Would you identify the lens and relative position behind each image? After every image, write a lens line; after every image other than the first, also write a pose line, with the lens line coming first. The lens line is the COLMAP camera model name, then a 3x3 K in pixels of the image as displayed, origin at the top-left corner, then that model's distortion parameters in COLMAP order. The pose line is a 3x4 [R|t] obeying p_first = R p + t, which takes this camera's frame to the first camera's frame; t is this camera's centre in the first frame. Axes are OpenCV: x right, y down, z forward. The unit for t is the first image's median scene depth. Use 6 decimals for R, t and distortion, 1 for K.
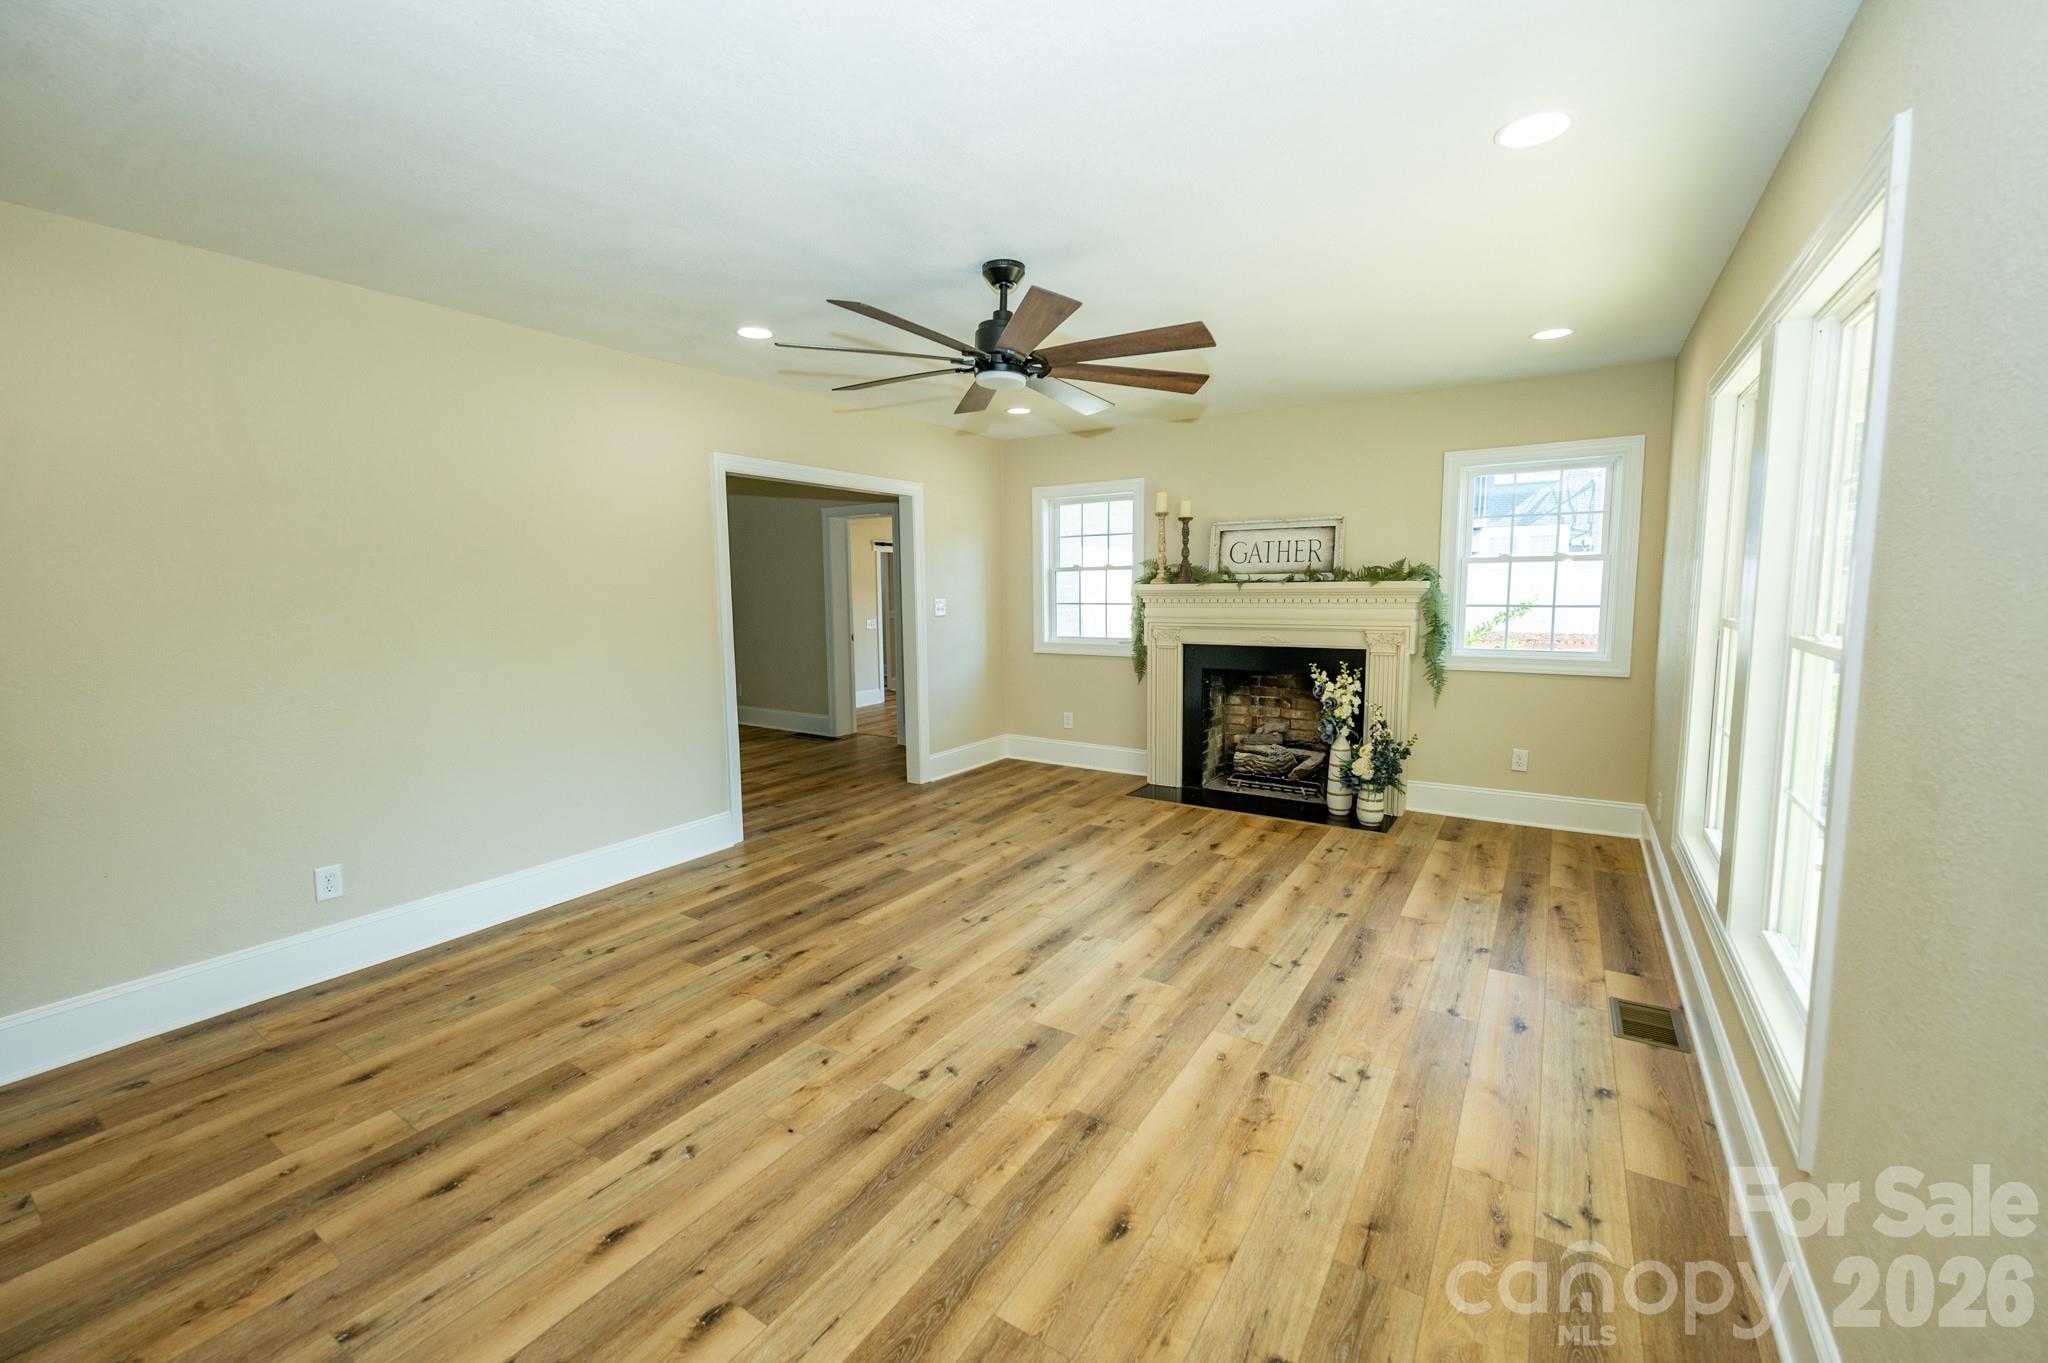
lens RADIAL K [[826.7, 0, 1027.3], [0, 826.7, 678.3], [0, 0, 1]] dist [-0.001331, 0.000240]
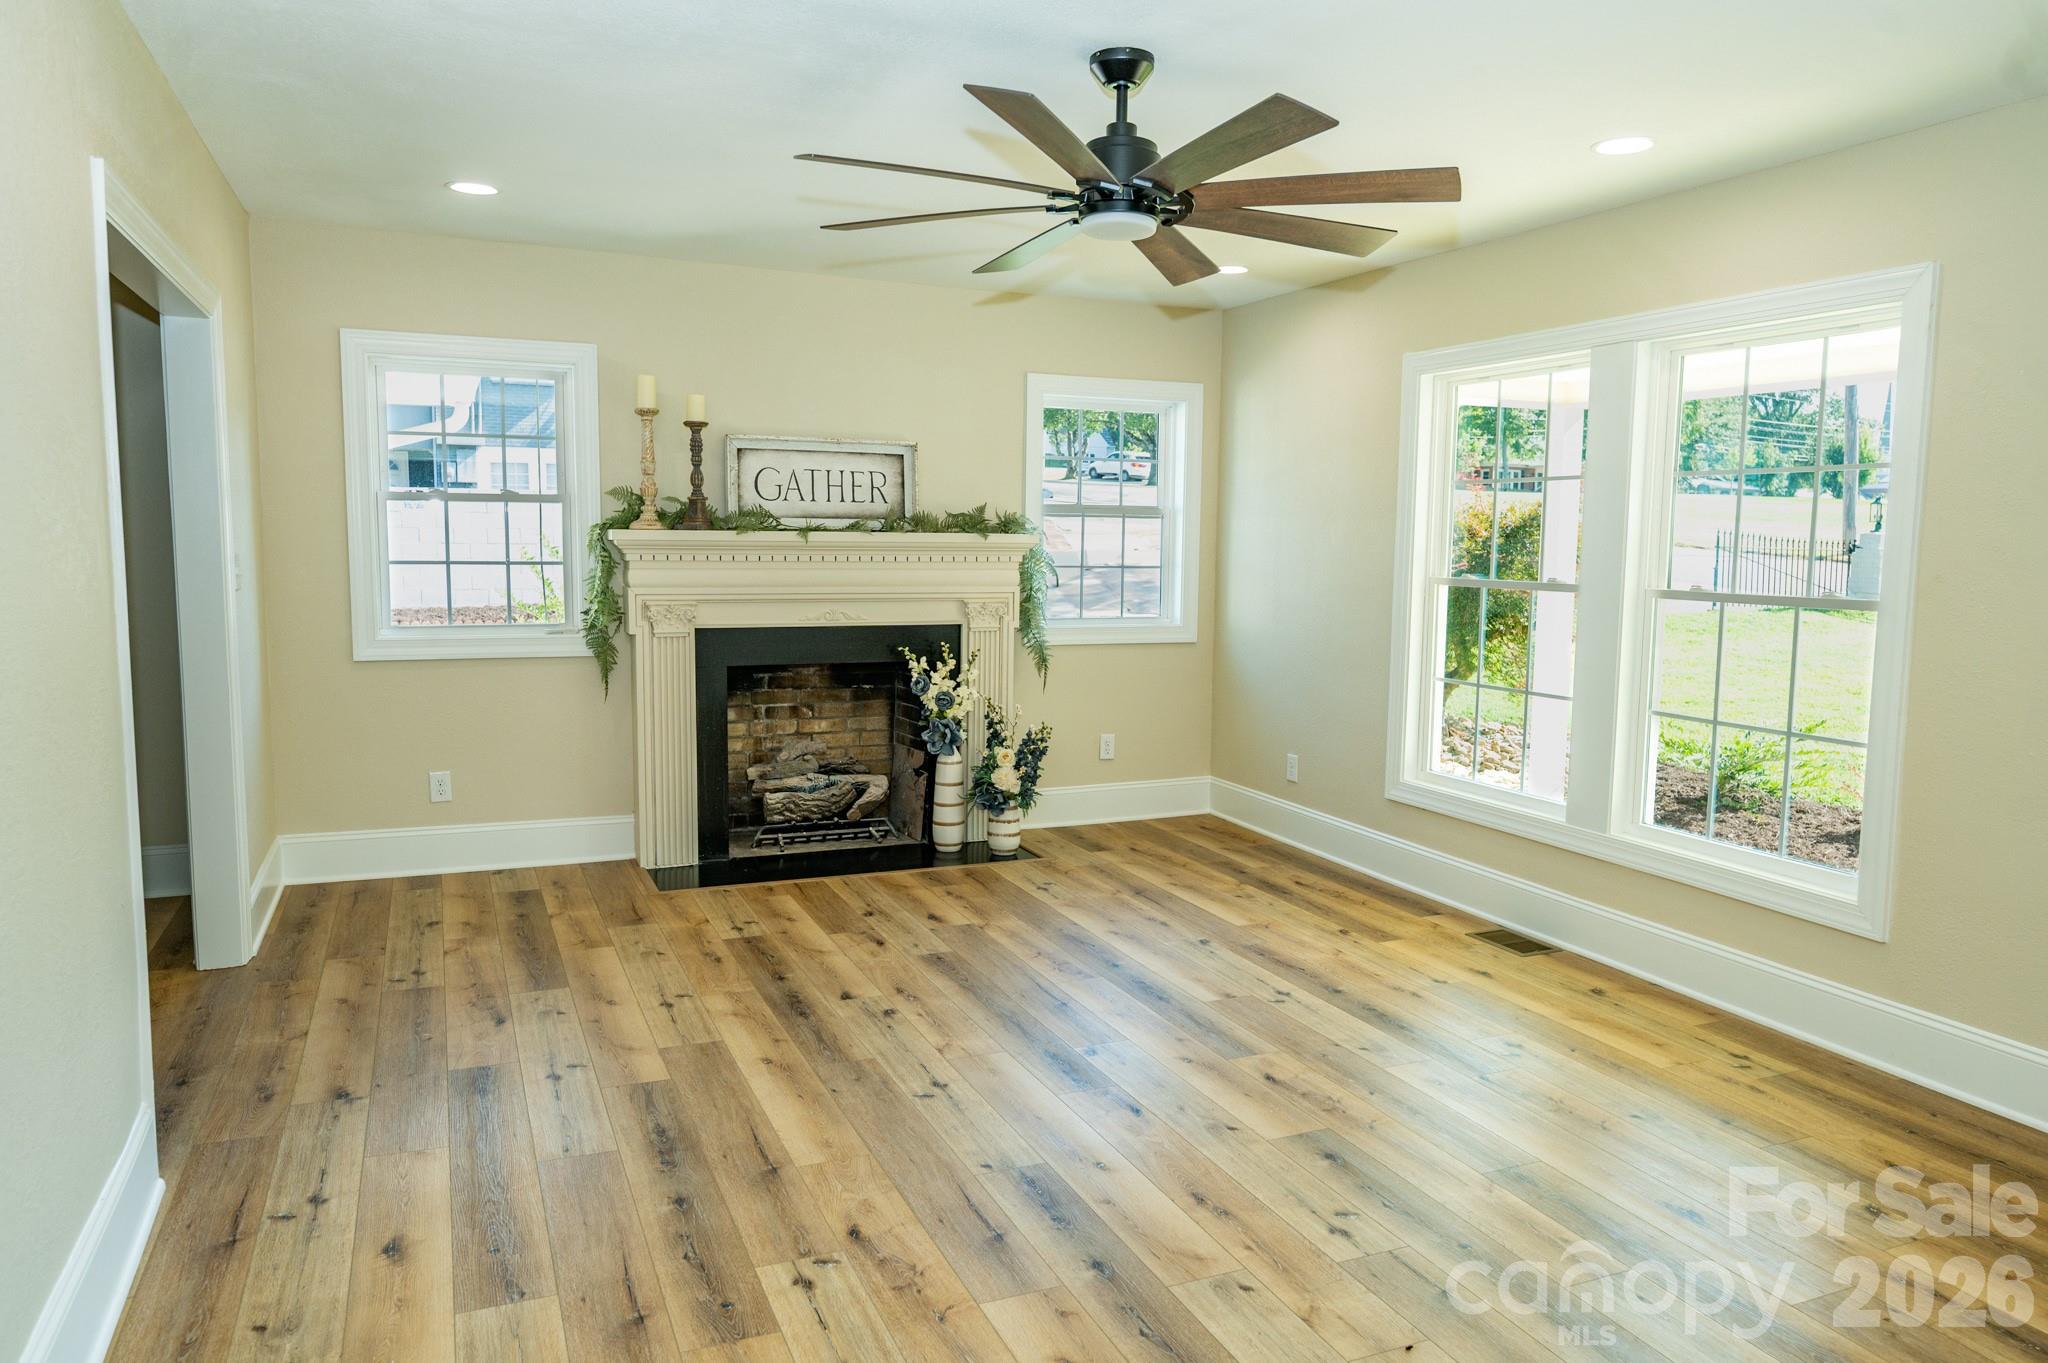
lens RADIAL K [[1364.6, 0, 1032.1], [0, 1364.6, 678.9], [0, 0, 1]] dist [-0.000117, 0.000920]
pose [[0.551794, -0.069787, 0.831055, -0.736007], [0.073975, 0.996660, 0.034577, -0.030302], [-0.830693, 0.042398, 0.555114, 0.337824]]
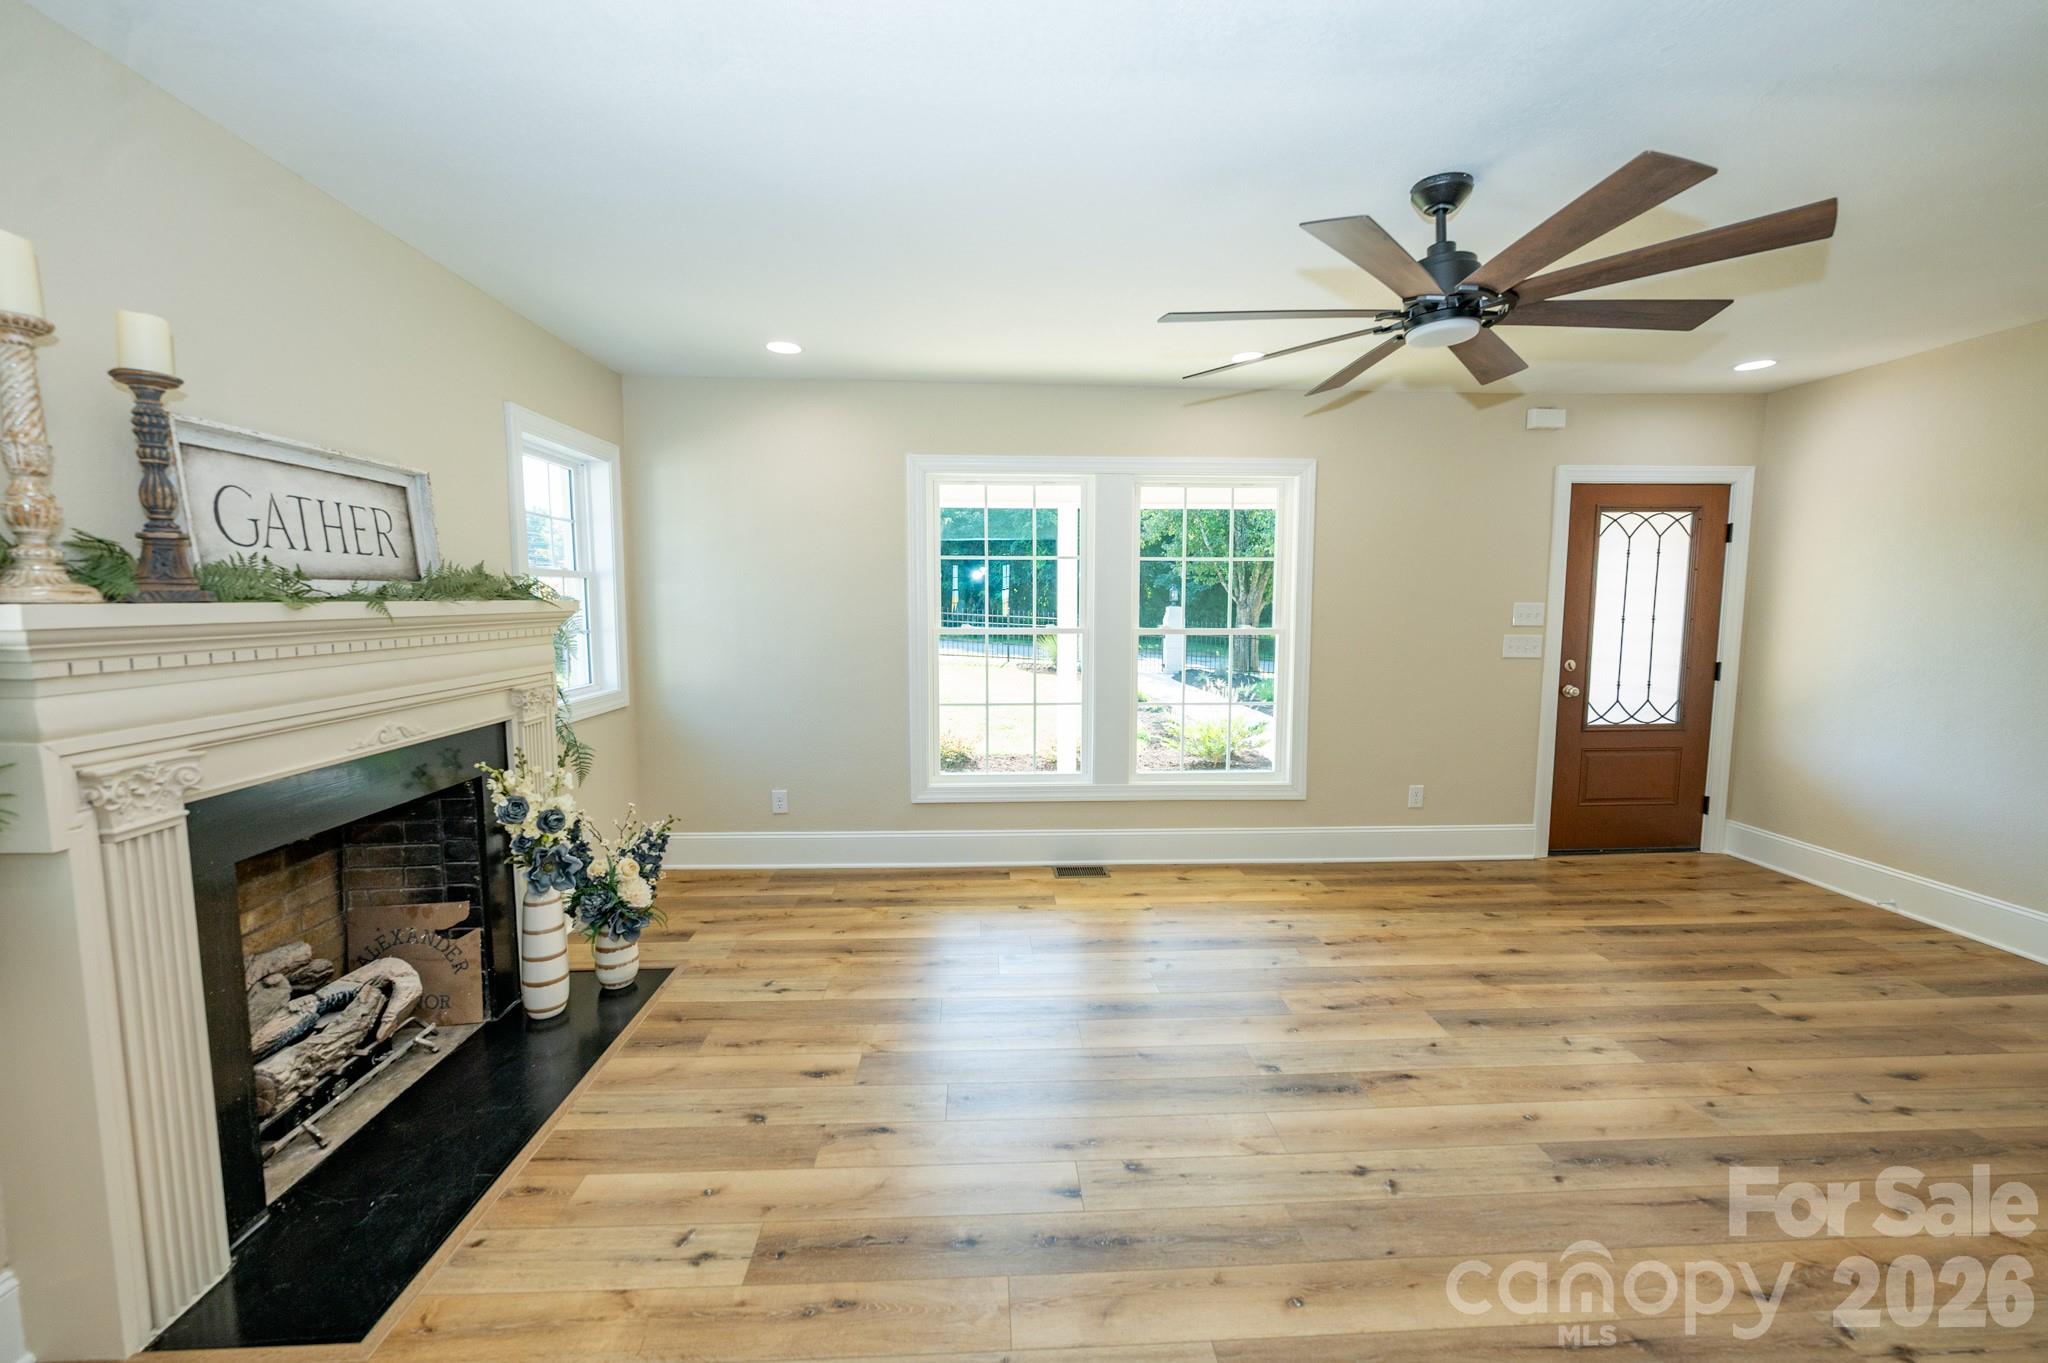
lens RADIAL K [[833.2, 0, 1023.0], [0, 833.2, 676.9], [0, 0, 1]] dist [-0.002221, -0.000054]
pose [[-0.586955, -0.065048, 0.807003, -0.325496], [0.096371, 0.984067, 0.149413, -0.146378], [-0.803864, 0.165470, -0.571334, 1.315849]]
